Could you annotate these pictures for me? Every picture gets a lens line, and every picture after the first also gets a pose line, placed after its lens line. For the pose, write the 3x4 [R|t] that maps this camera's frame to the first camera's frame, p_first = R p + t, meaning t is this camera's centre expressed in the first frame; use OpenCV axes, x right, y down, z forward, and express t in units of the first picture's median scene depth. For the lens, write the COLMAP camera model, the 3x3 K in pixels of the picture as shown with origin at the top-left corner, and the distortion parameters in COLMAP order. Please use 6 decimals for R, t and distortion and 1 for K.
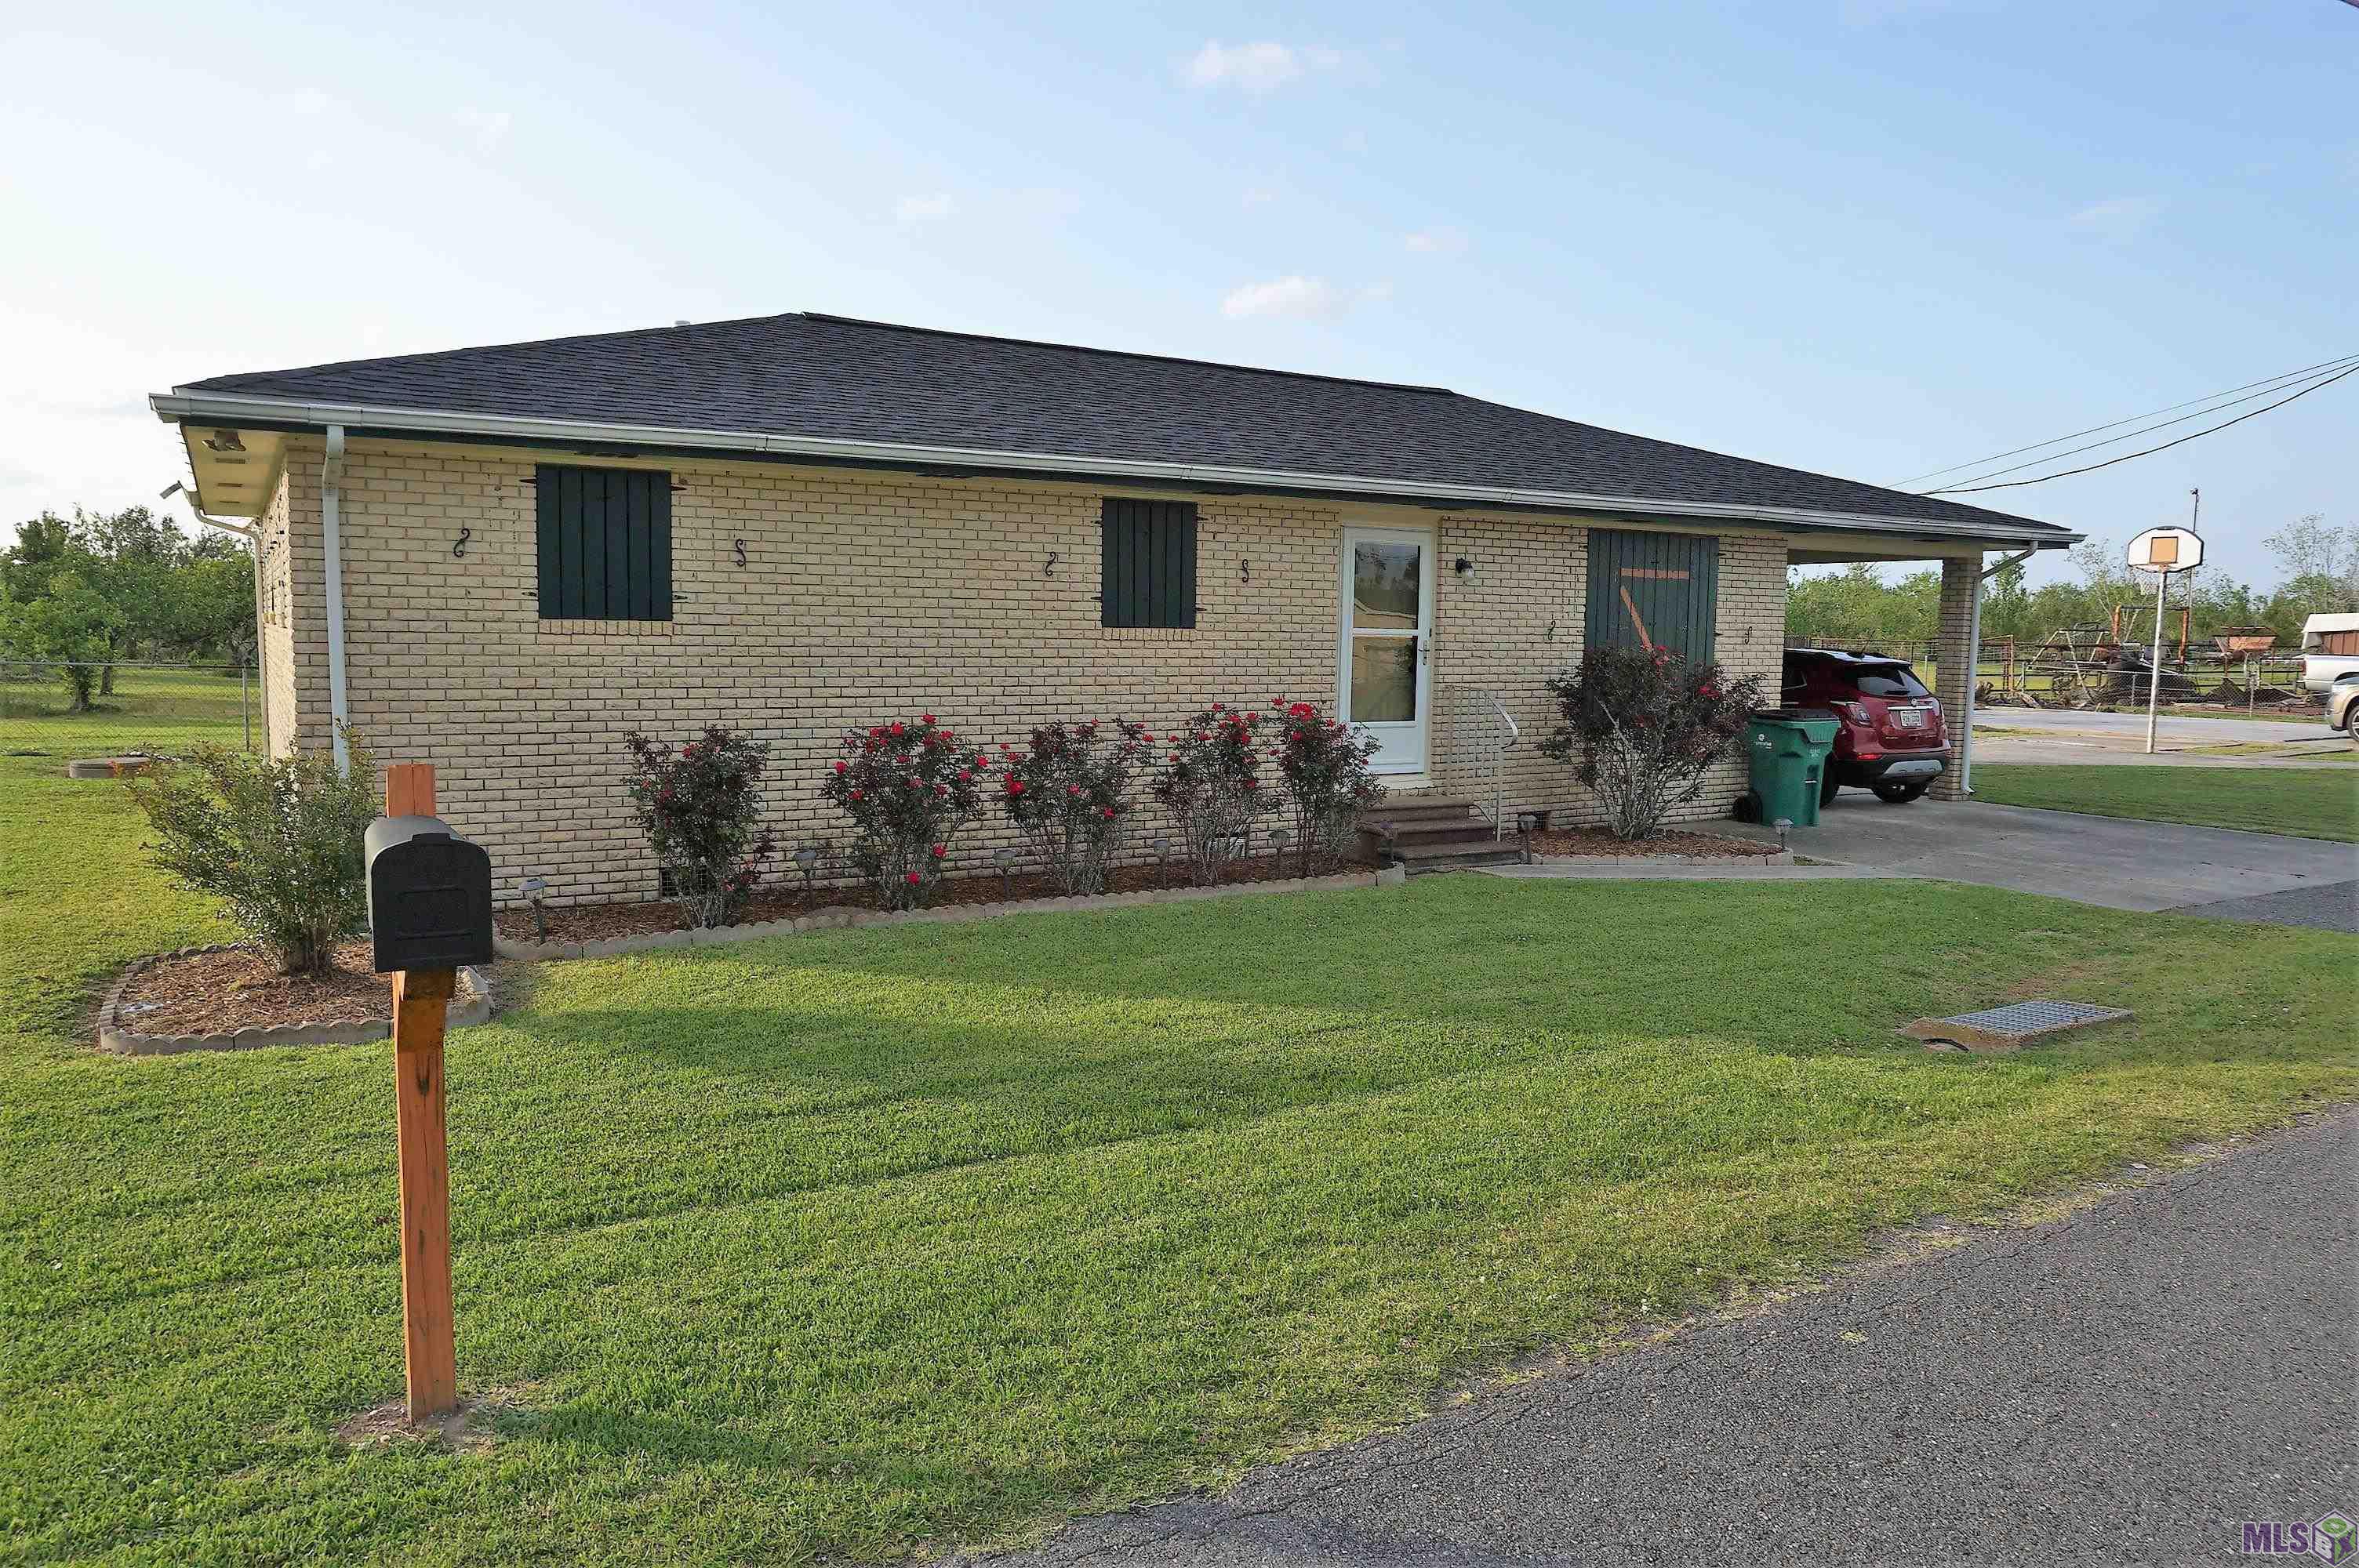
lens RADIAL K [[1580.9, 0, 1167.7], [0, 1580.9, 789.3], [0, 0, 1]] dist [-0.056383, 0.020302]
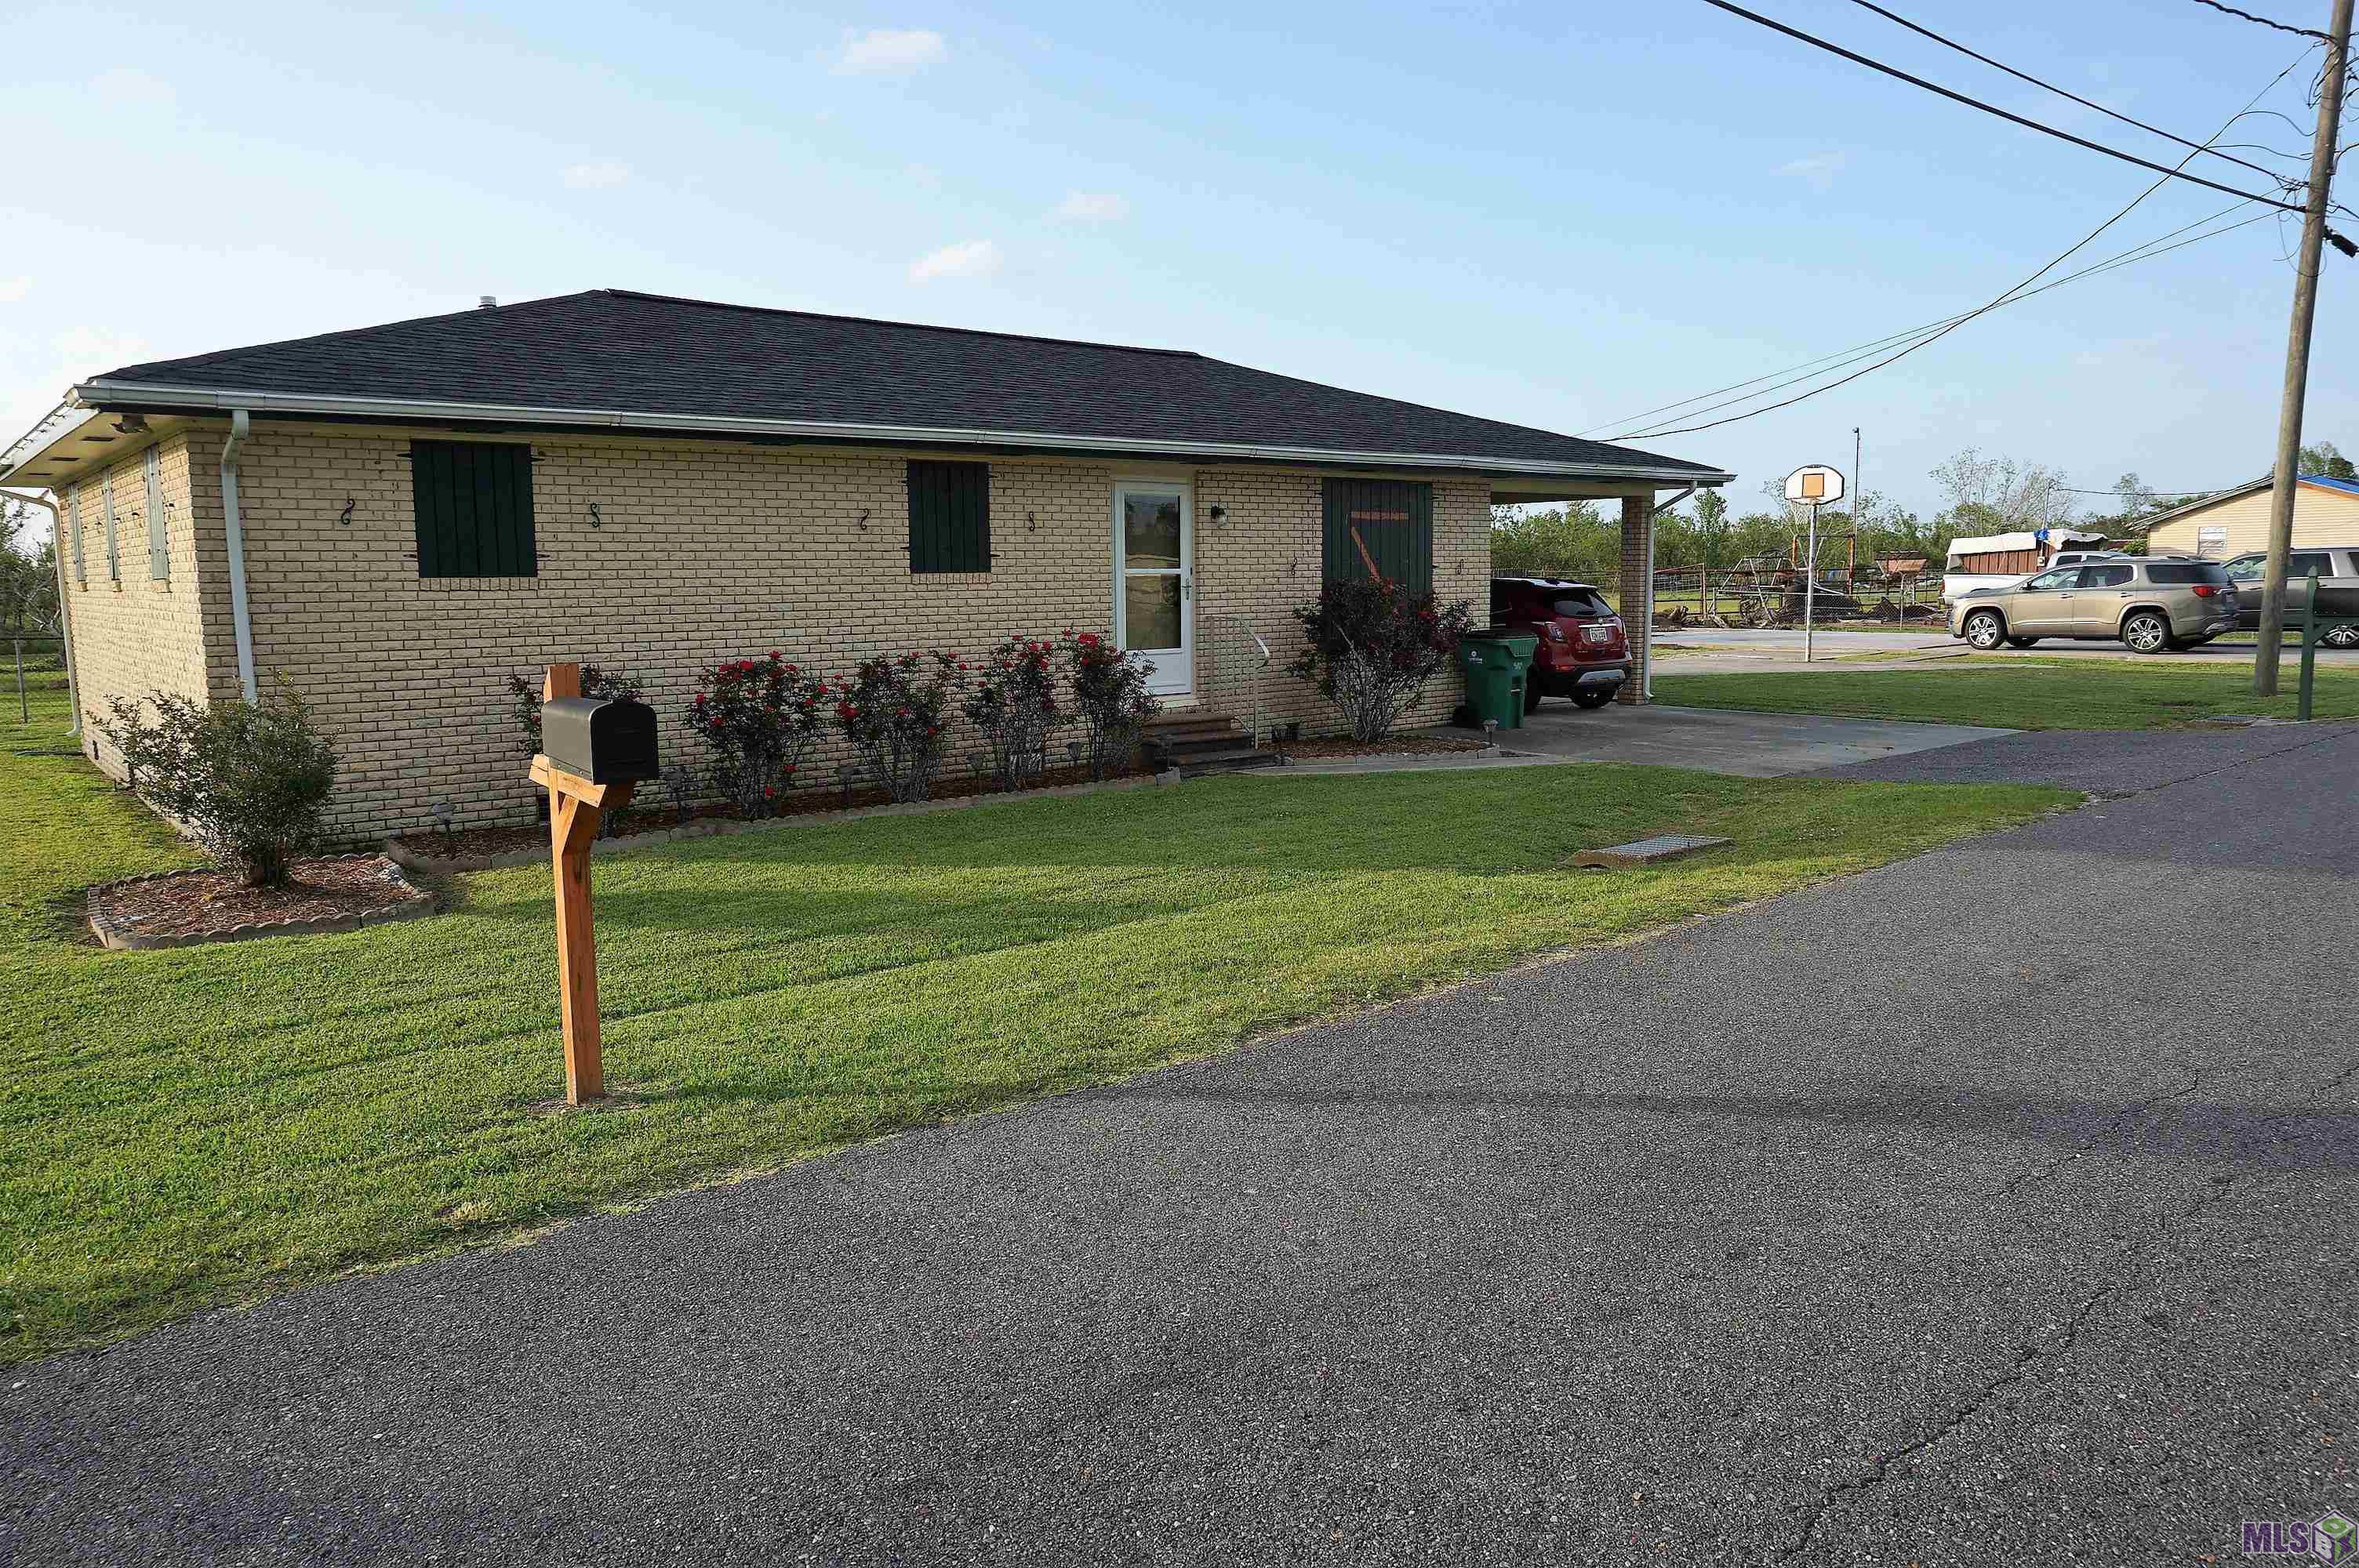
lens RADIAL K [[1580.9, 0, 1184.2], [0, 1580.9, 786.6], [0, 0, 1]] dist [-0.056383, 0.020302]
pose [[0.985636, -0.046382, 0.162391, -0.045915], [0.041290, 0.998548, 0.034591, 0.024211], [-0.163760, -0.027389, 0.986120, -0.193989]]
